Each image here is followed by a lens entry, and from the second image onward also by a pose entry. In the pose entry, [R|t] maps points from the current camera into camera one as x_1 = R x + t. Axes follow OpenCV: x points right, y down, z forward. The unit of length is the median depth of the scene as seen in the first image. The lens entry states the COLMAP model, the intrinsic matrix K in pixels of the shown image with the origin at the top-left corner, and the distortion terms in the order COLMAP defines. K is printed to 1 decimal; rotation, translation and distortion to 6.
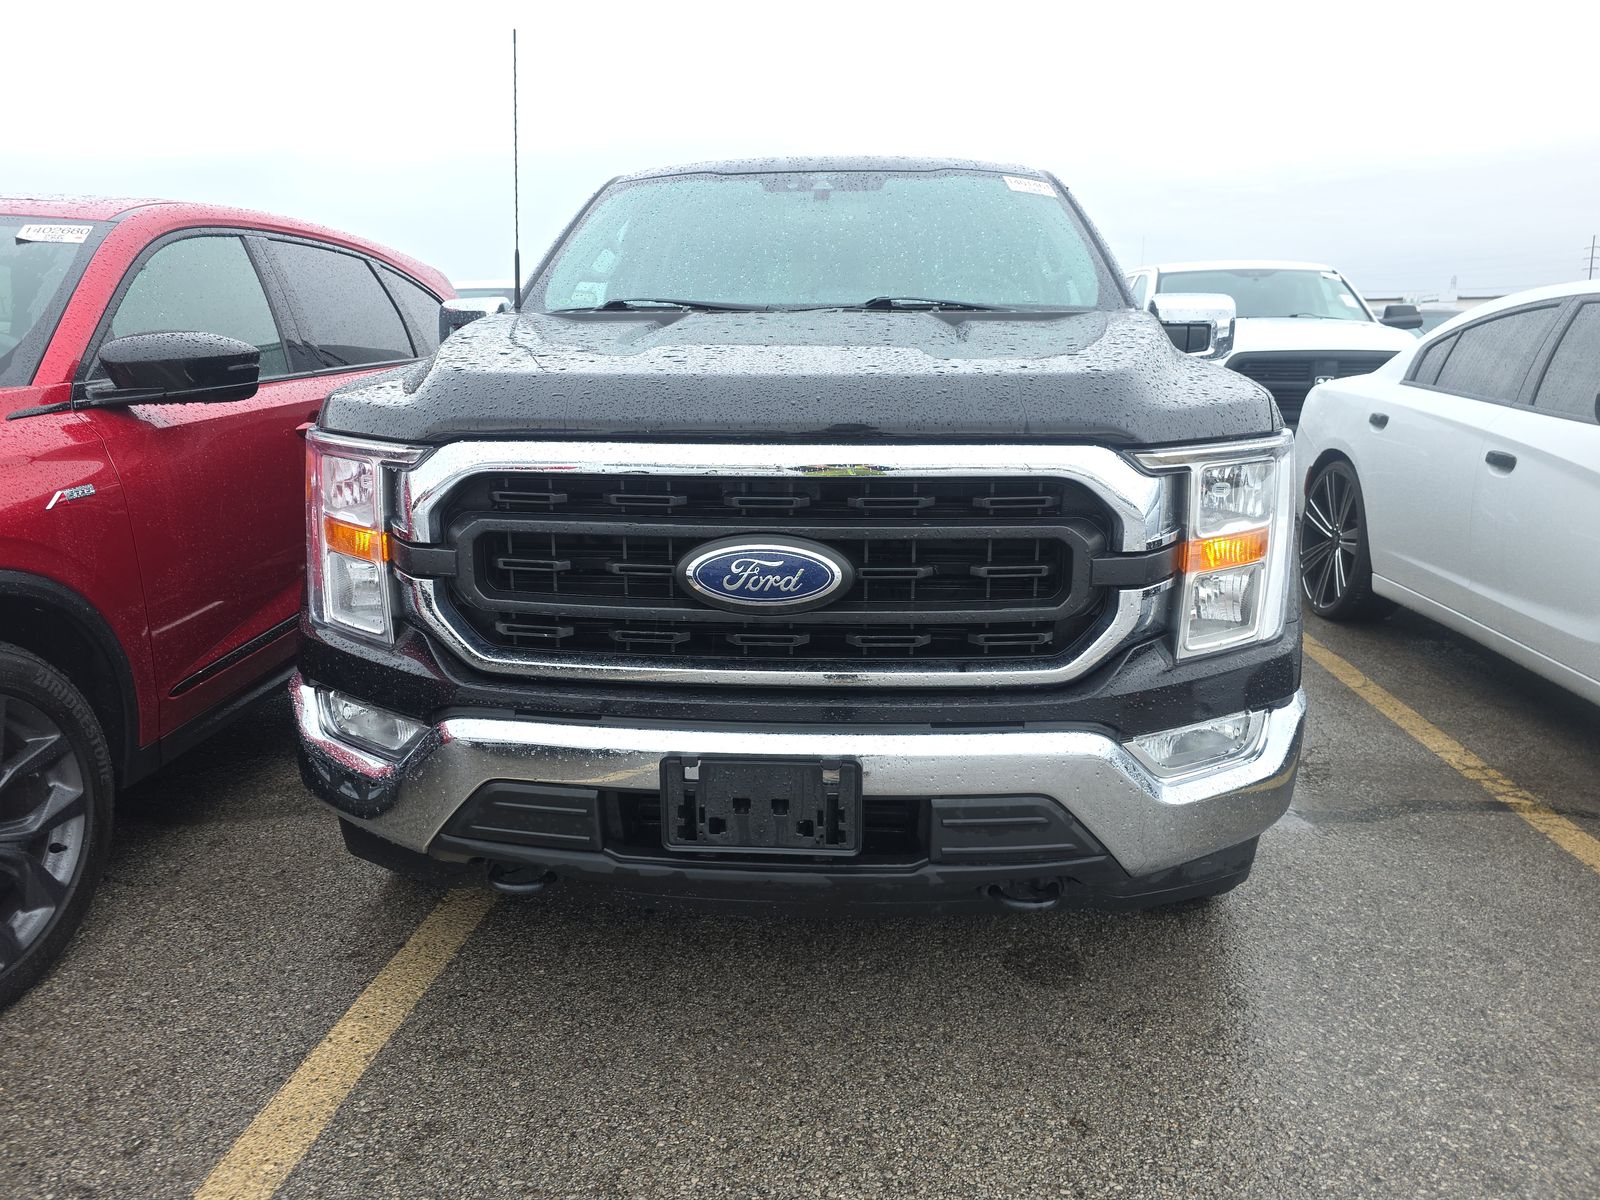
lens RADIAL K [[1066.6, 0, 799.2], [0, 1066.6, 623.9], [0, 0, 1]] dist [0.079766, -0.093728]
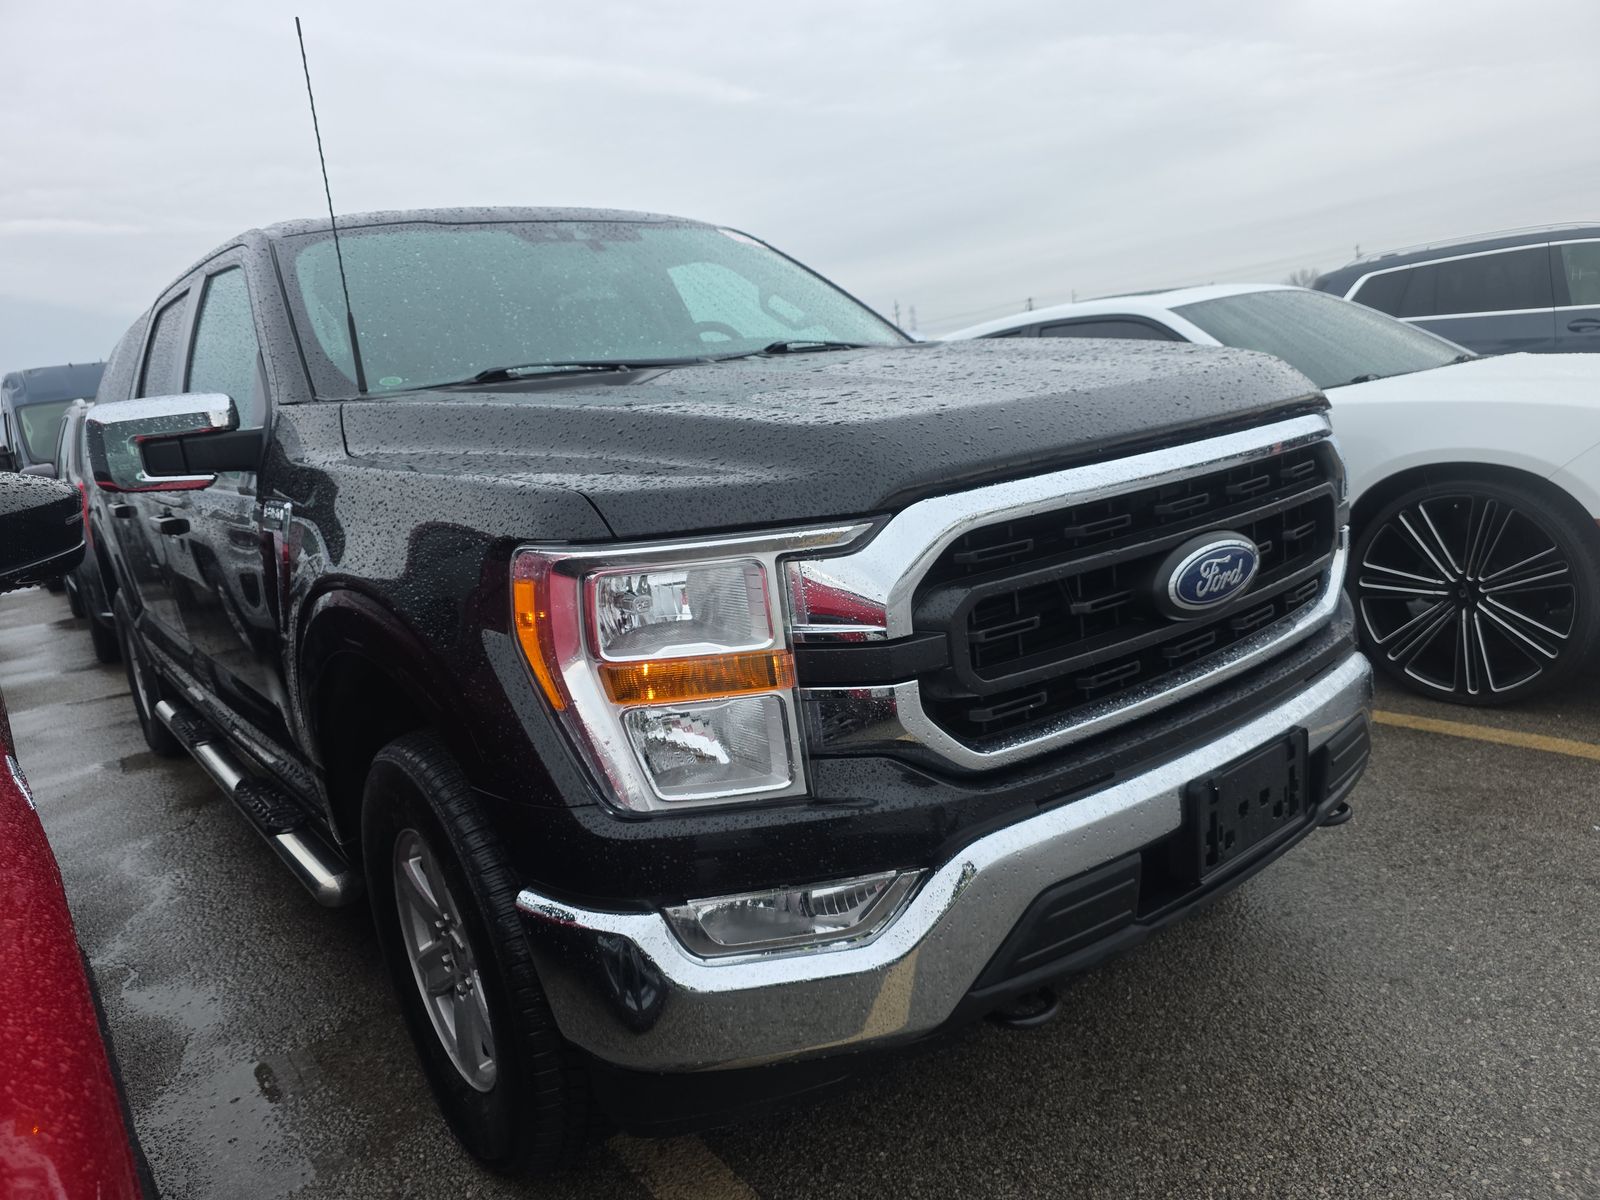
lens RADIAL K [[1066.6, 0, 799.2], [0, 1066.6, 623.9], [0, 0, 1]] dist [0.079766, -0.093728]
pose [[0.732480, -0.231356, 0.640271, -0.922250], [0.278504, 0.960019, 0.028281, -0.130821], [-0.621215, 0.157603, 0.767628, 0.457102]]
